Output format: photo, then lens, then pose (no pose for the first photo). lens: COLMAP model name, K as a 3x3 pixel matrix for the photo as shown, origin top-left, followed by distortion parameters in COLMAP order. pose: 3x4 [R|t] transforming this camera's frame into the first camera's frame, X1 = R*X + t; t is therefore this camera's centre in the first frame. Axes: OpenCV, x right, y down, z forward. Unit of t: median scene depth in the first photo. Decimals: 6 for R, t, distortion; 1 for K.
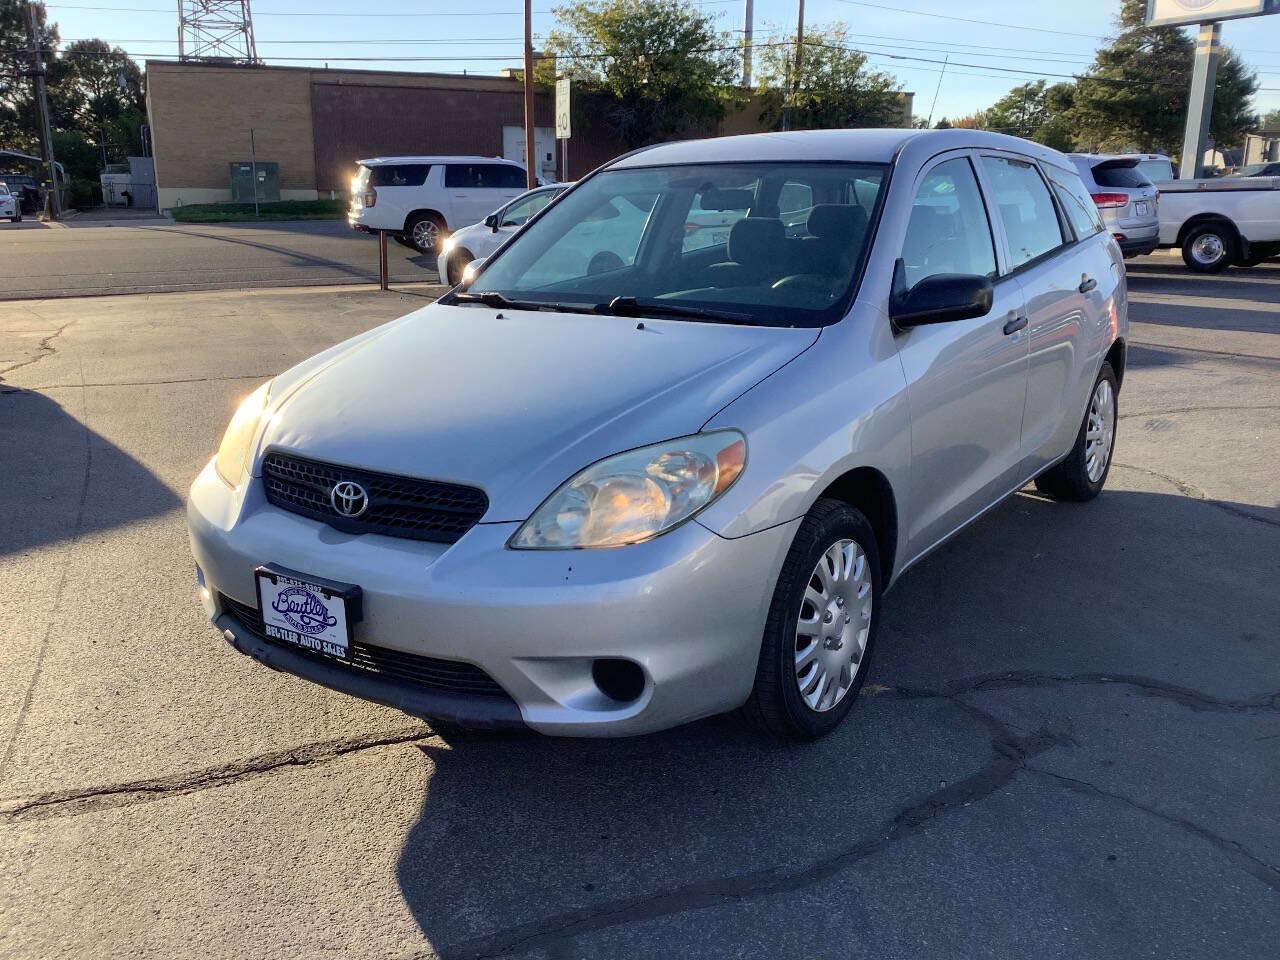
lens RADIAL K [[1150.4, 0, 628.1], [0, 1150.4, 487.4], [0, 0, 1]] dist [0.104802, -0.182609]
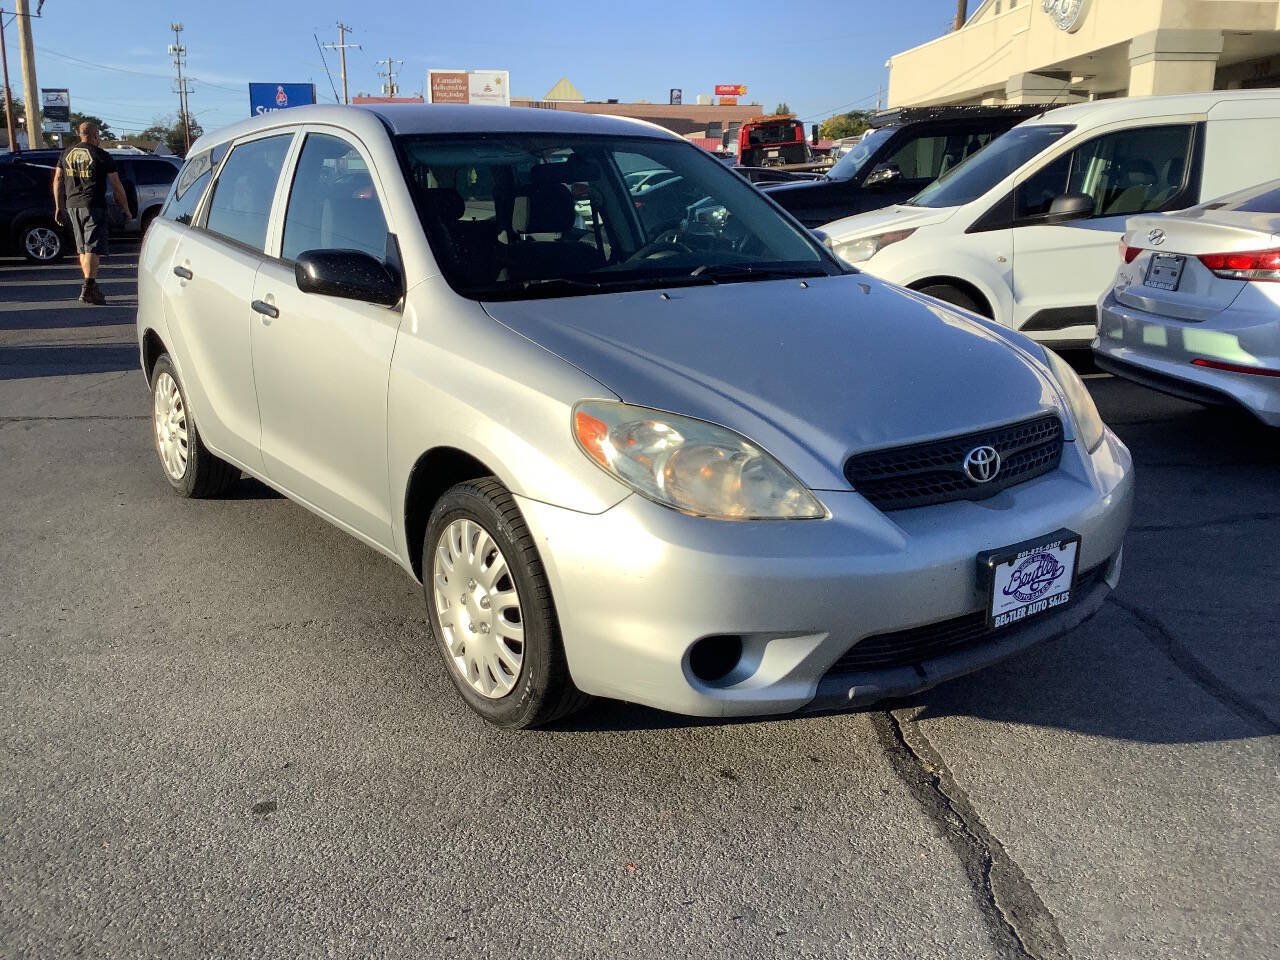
lens RADIAL K [[1154.8, 0, 640.0], [0, 1154.8, 480.0], [0, 0, 1]] dist [0.107340, -0.192974]
pose [[0.316598, -0.231037, 0.919993, -0.058372], [0.244464, 0.956995, 0.156202, -0.009466], [-0.916517, 0.175452, 0.359462, 0.043309]]
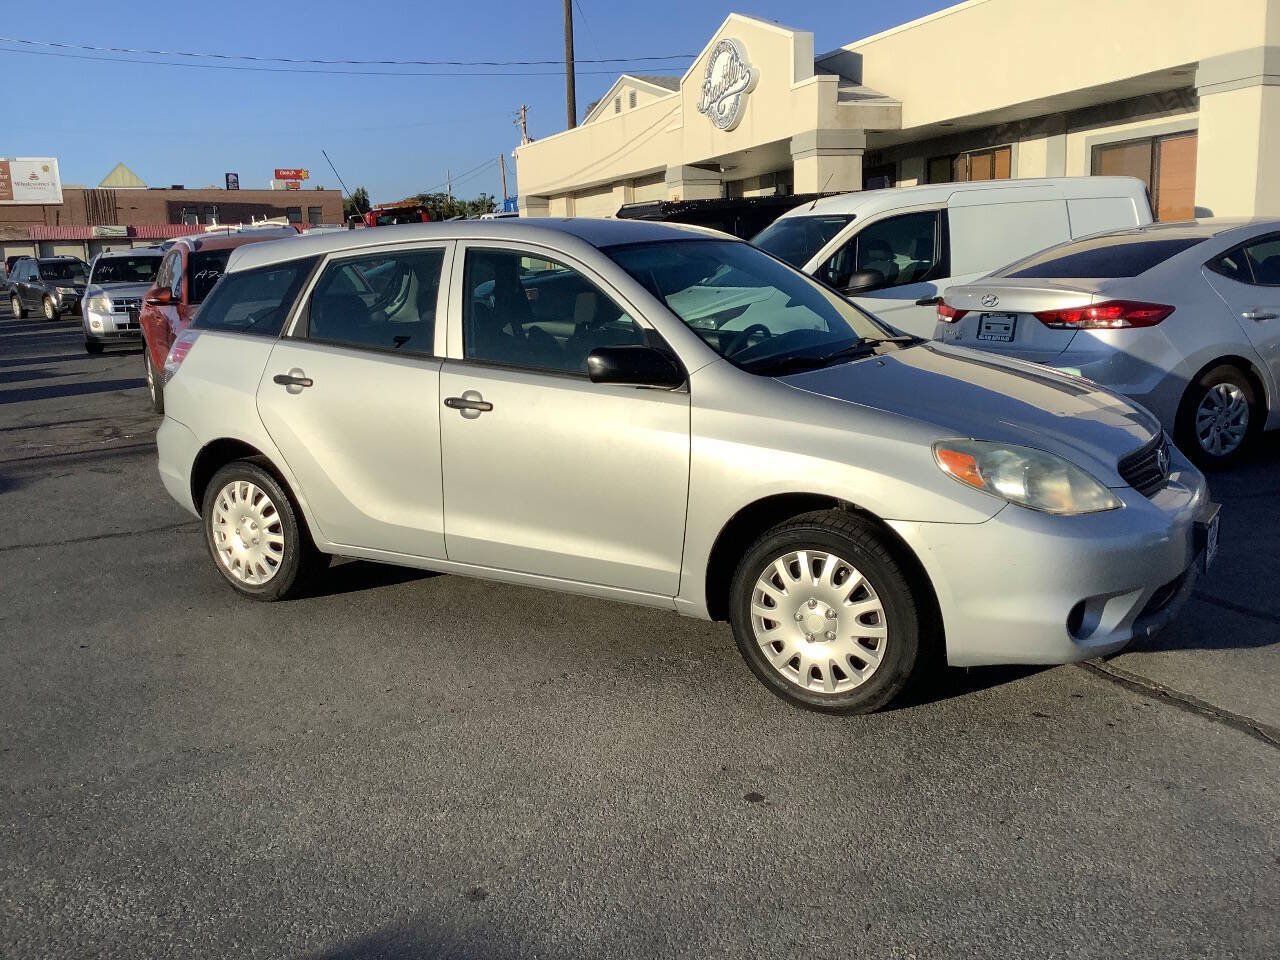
lens RADIAL K [[1164.5, 0, 640.0], [0, 1164.5, 480.0], [0, 0, 1]] dist [0.106994, -0.188185]
pose [[-0.035198, -0.183965, 0.982302, -0.075383], [0.296145, 0.936845, 0.186064, -0.019560], [-0.954494, 0.297453, 0.021505, 0.074221]]
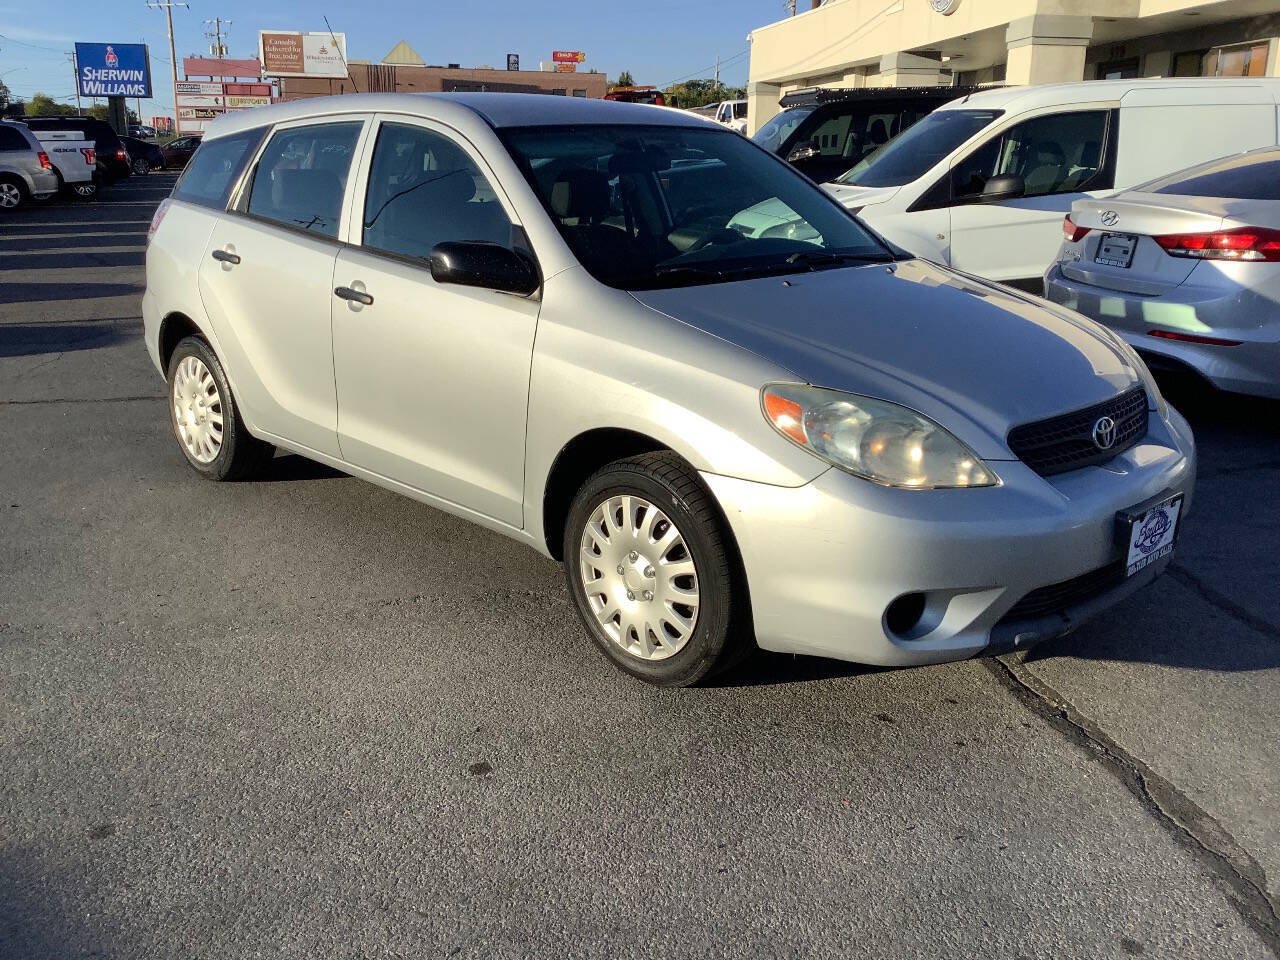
lens RADIAL K [[1154.8, 0, 624.3], [0, 1154.8, 484.7], [0, 0, 1]] dist [0.091237, -0.163357]
pose [[0.196342, -0.265706, 0.943848, -0.065425], [0.246222, 0.945103, 0.214840, -0.013817], [-0.949118, 0.190214, 0.250986, 0.055061]]
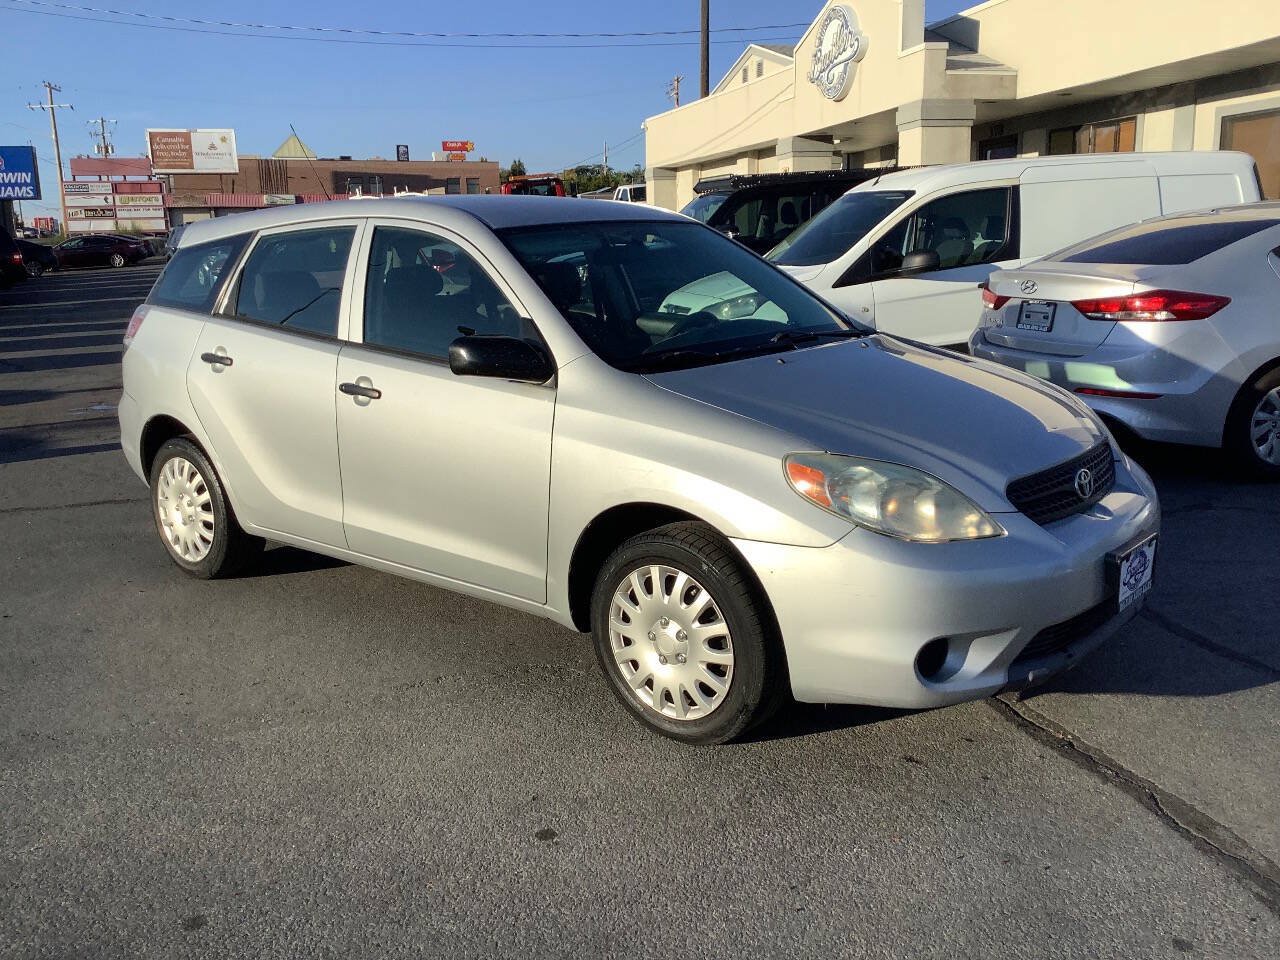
lens RADIAL K [[1150.4, 0, 628.1], [0, 1150.4, 487.4], [0, 0, 1]] dist [0.104802, -0.182609]
pose [[0.102720, -0.213601, 0.971505, -0.069482], [0.282970, 0.942594, 0.177326, -0.015876], [-0.953612, 0.256692, 0.157266, 0.059830]]
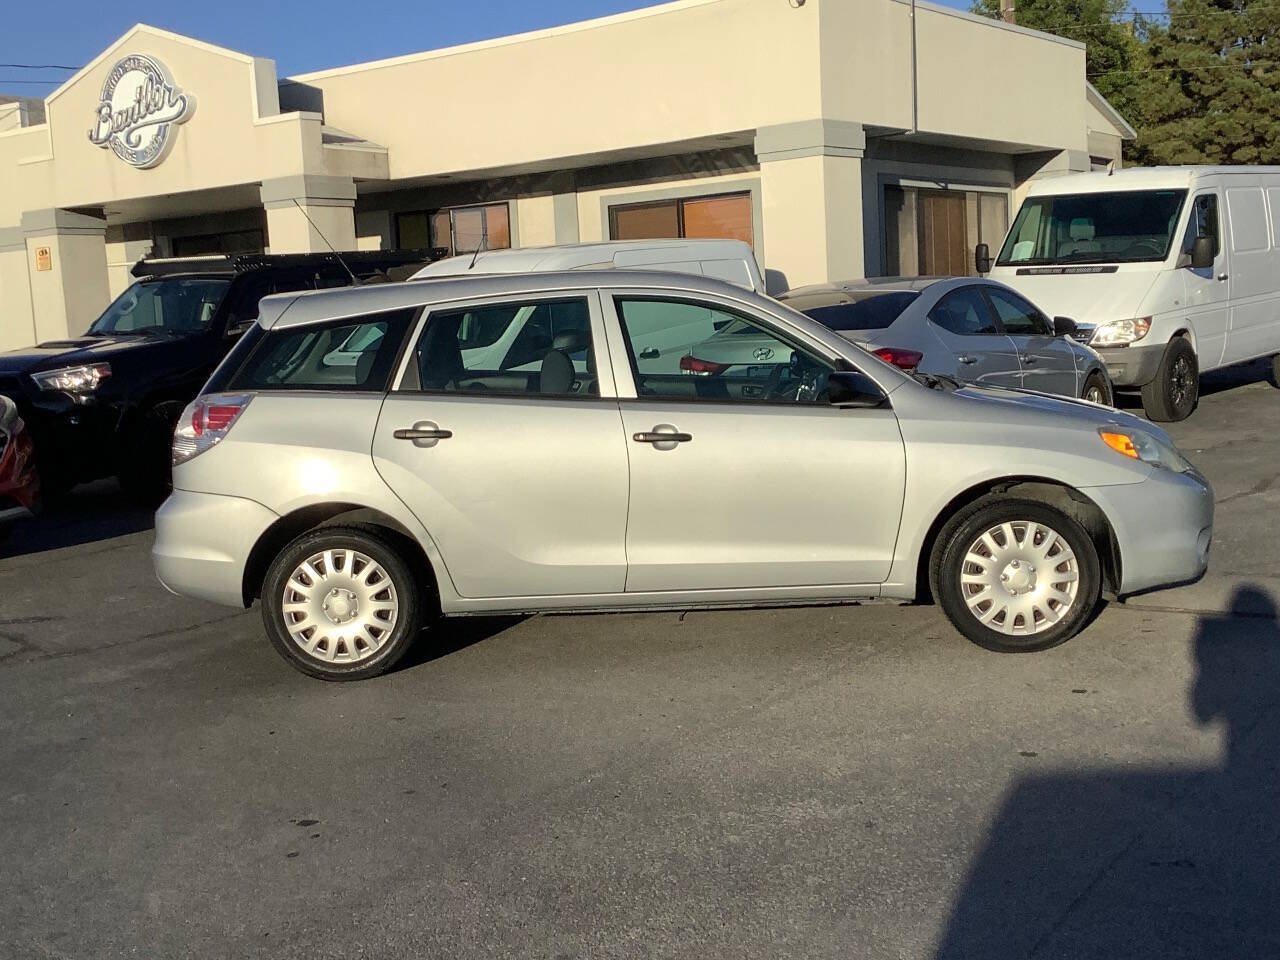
lens RADIAL K [[1586.7, 0, 682.2], [0, 1586.7, 479.5], [0, 0, 1]] dist [0.101430, -0.011461]
pose [[-0.565053, -0.063697, 0.822592, -0.091423], [0.264402, 0.930453, 0.253672, -0.037790], [-0.781541, 0.360833, -0.508913, 0.139333]]
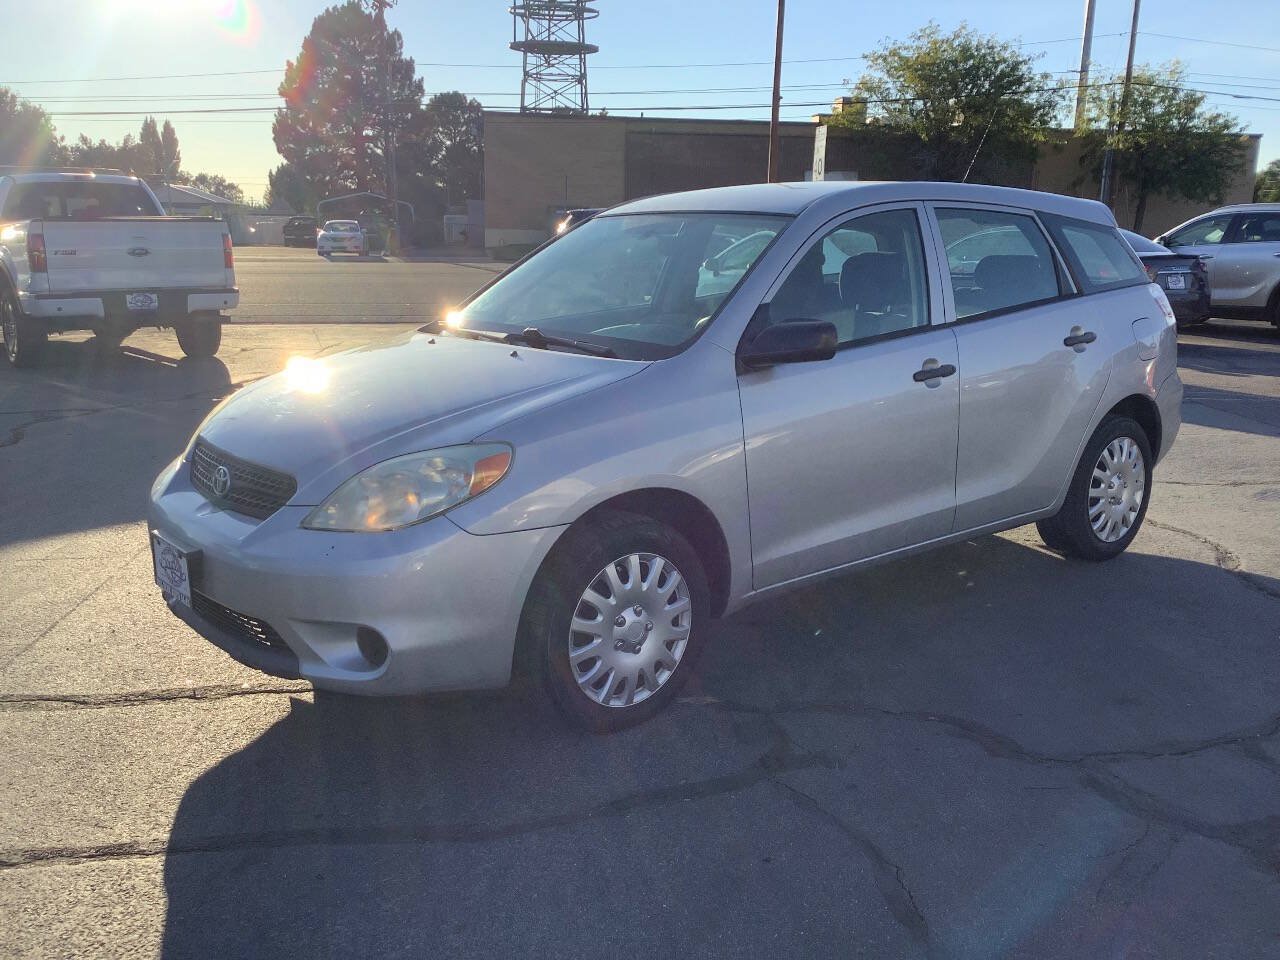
lens RADIAL K [[1154.8, 0, 624.3], [0, 1154.8, 484.7], [0, 0, 1]] dist [0.091237, -0.163357]
pose [[0.962619, 0.072032, -0.261107, 0.025904], [-0.081645, 0.996318, -0.026144, 0.000589], [0.258262, 0.046485, 0.964956, -0.004077]]
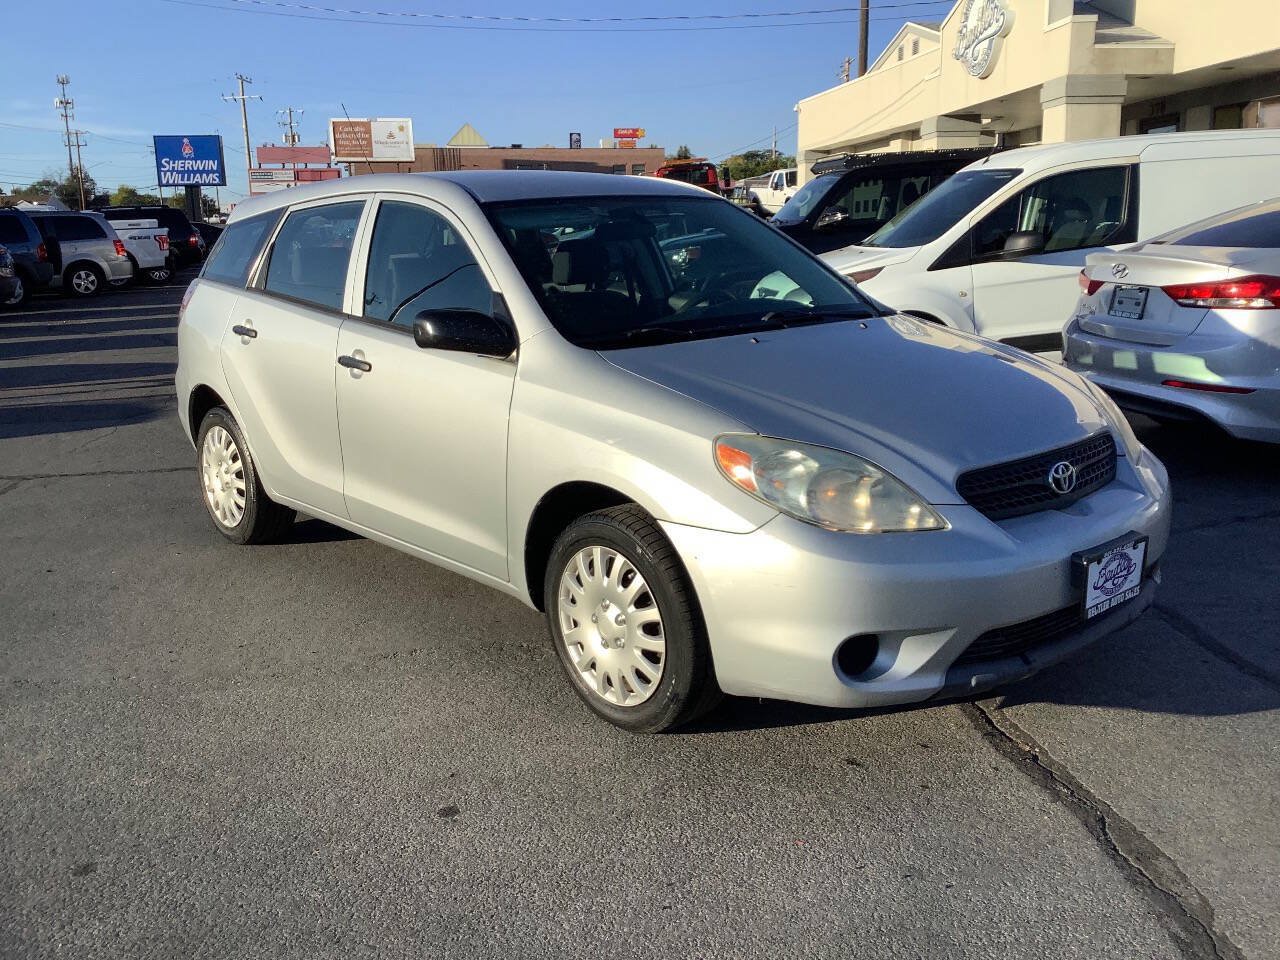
lens RADIAL K [[1154.8, 0, 624.3], [0, 1154.8, 484.7], [0, 0, 1]] dist [0.091237, -0.163357]
pose [[0.247406, -0.215411, 0.944663, -0.066497], [0.272969, 0.950977, 0.145360, -0.012352], [-0.929665, 0.221901, 0.294079, 0.050342]]
